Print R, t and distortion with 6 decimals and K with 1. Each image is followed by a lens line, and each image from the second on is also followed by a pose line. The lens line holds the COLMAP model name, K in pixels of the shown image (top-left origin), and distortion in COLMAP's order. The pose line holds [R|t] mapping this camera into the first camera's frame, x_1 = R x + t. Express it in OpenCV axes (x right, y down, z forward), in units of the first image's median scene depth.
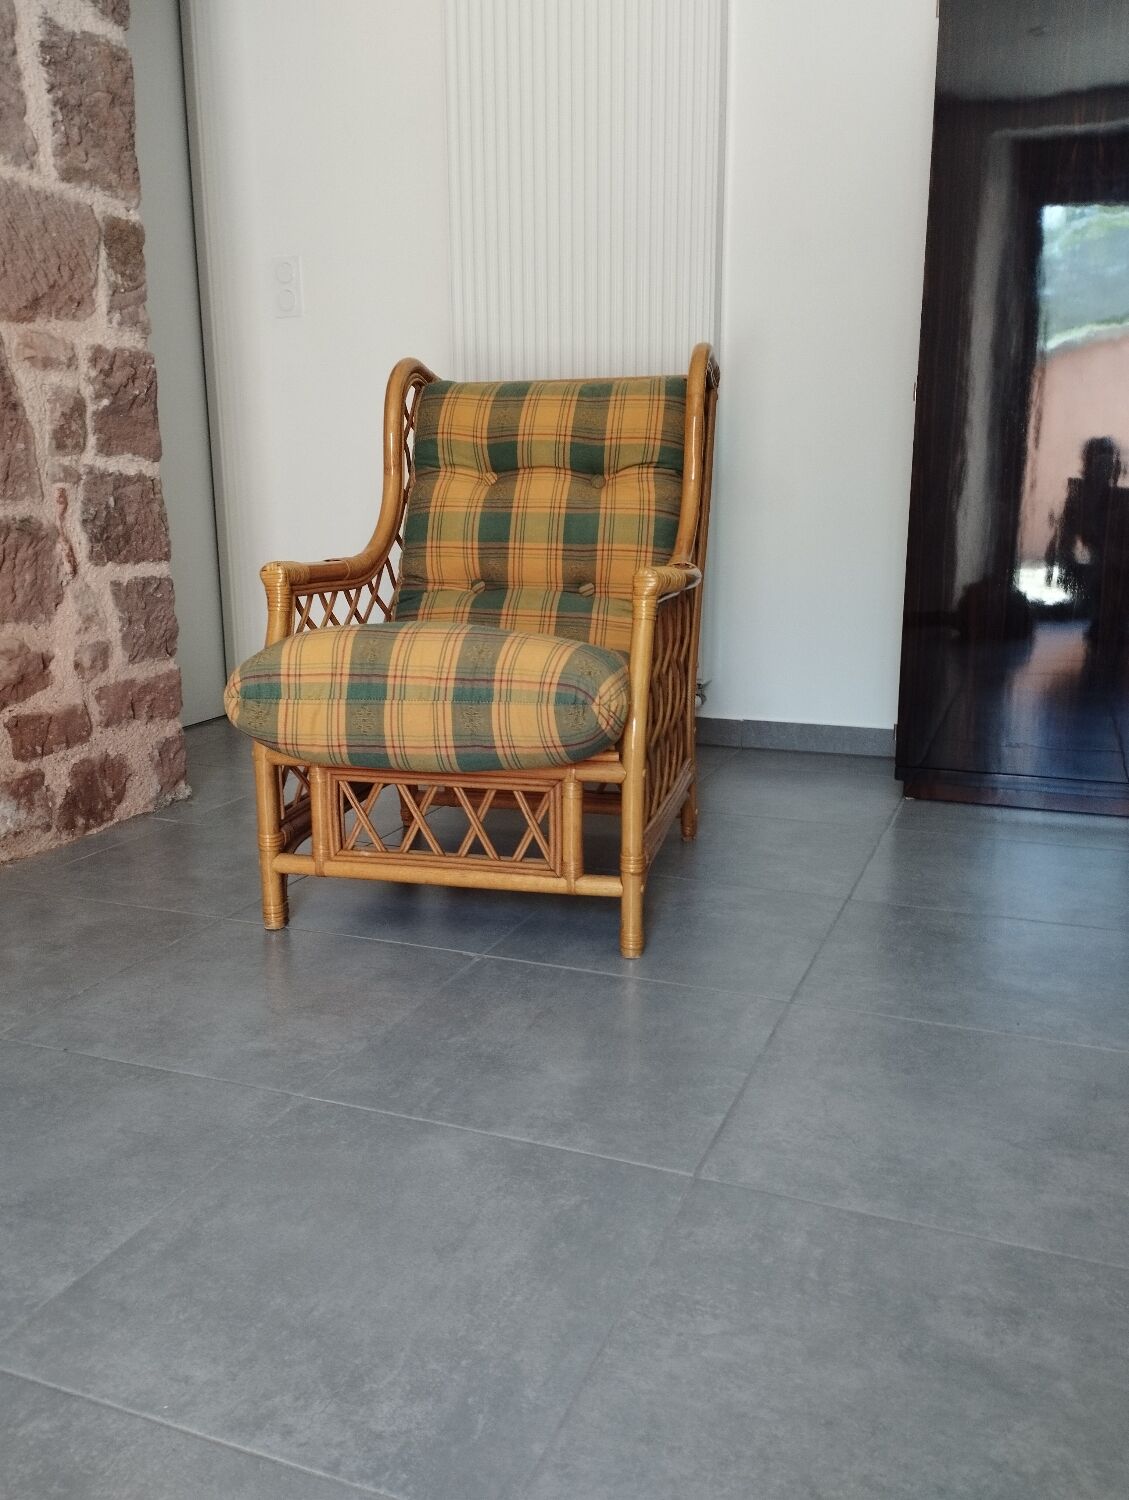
lens RADIAL K [[1210.6, 0, 564.5], [0, 1210.6, 750.0], [0, 0, 1]] dist [0.081446, -0.102145]
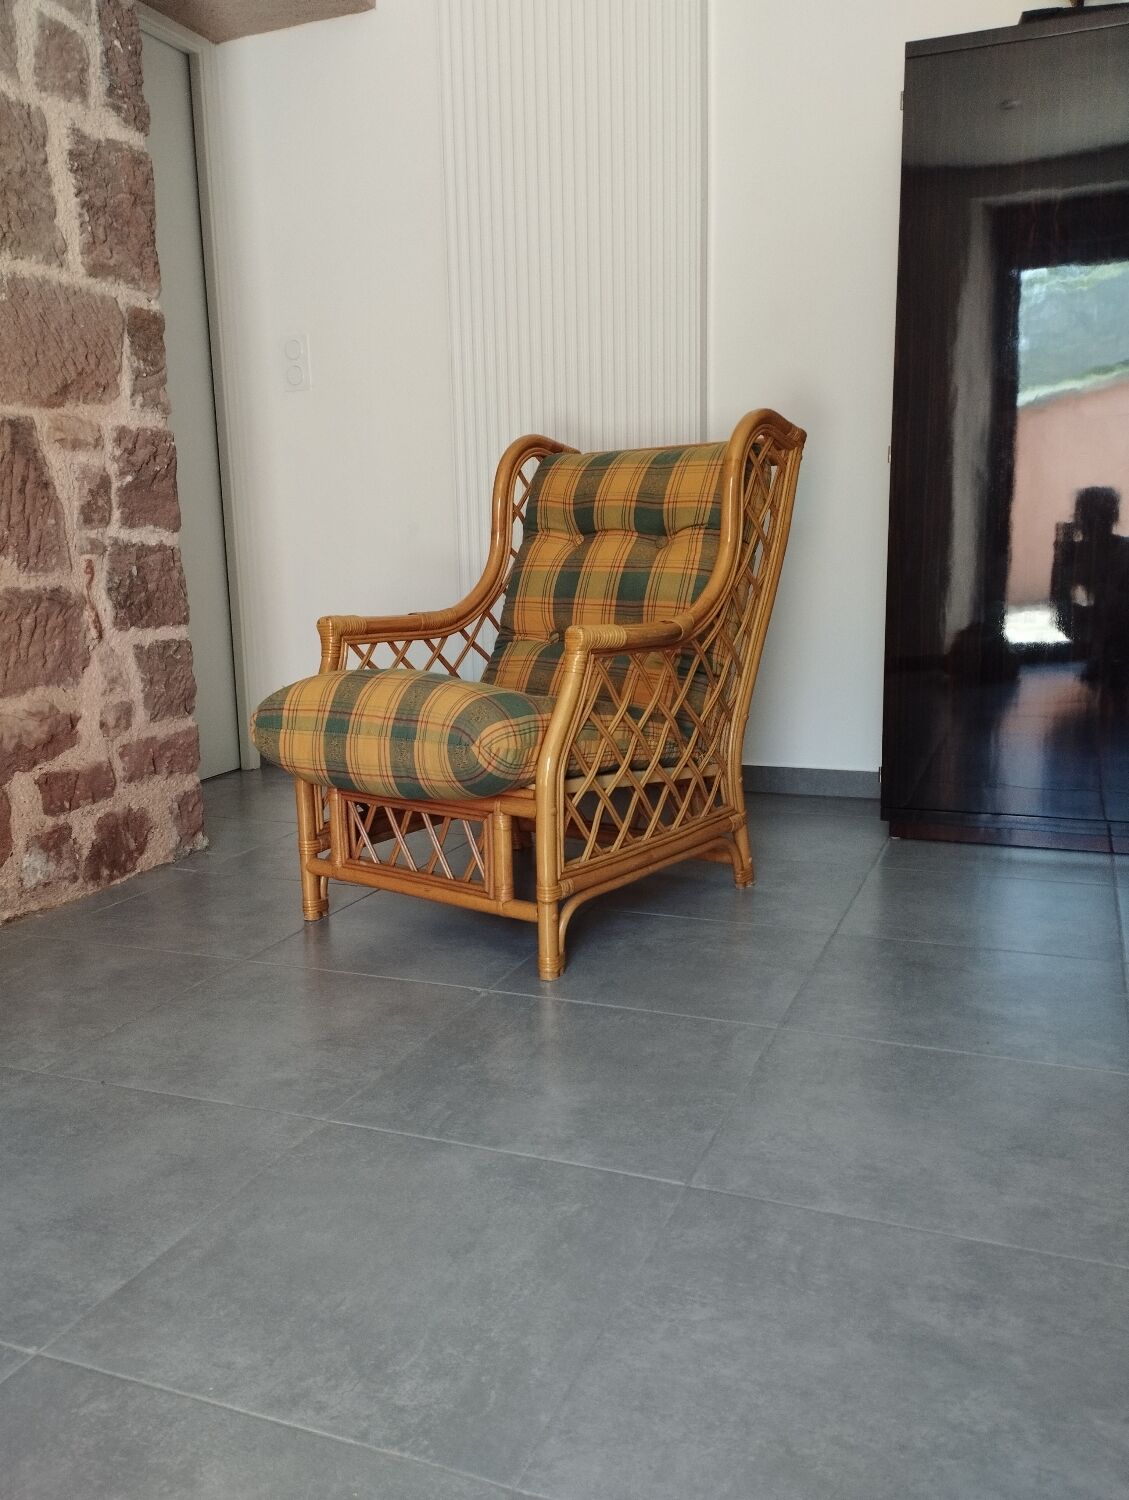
lens RADIAL K [[1213.0, 0, 560.3], [0, 1213.0, 745.0], [0, 0, 1]] dist [0.087249, -0.105143]
pose [[0.999848, -0.016520, -0.005550, 0.006396], [0.016259, 0.998896, -0.044074, 0.003077], [0.006272, 0.043977, 0.999013, -0.101300]]
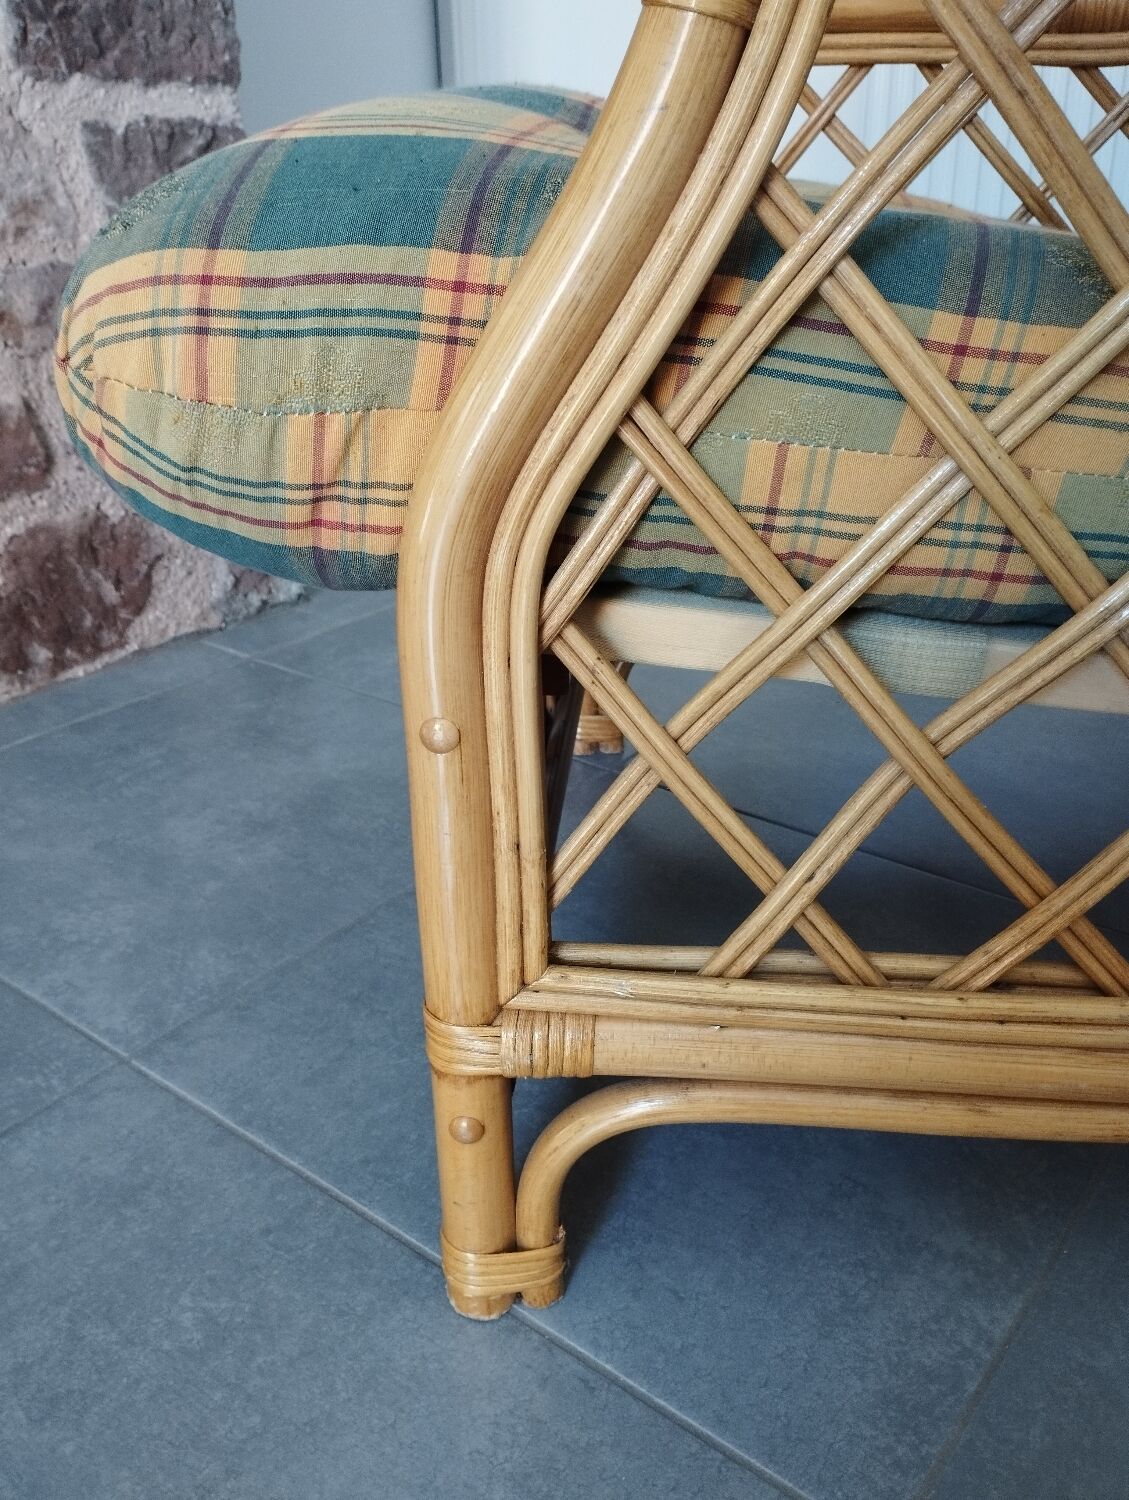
lens RADIAL K [[1210.6, 0, 564.5], [0, 1210.6, 750.0], [0, 0, 1]] dist [0.081446, -0.102145]
pose [[0.959755, 0.104831, -0.260541, -0.112659], [-0.040674, 0.969824, 0.240389, -0.056322], [0.277879, -0.220117, 0.935057, 1.069410]]
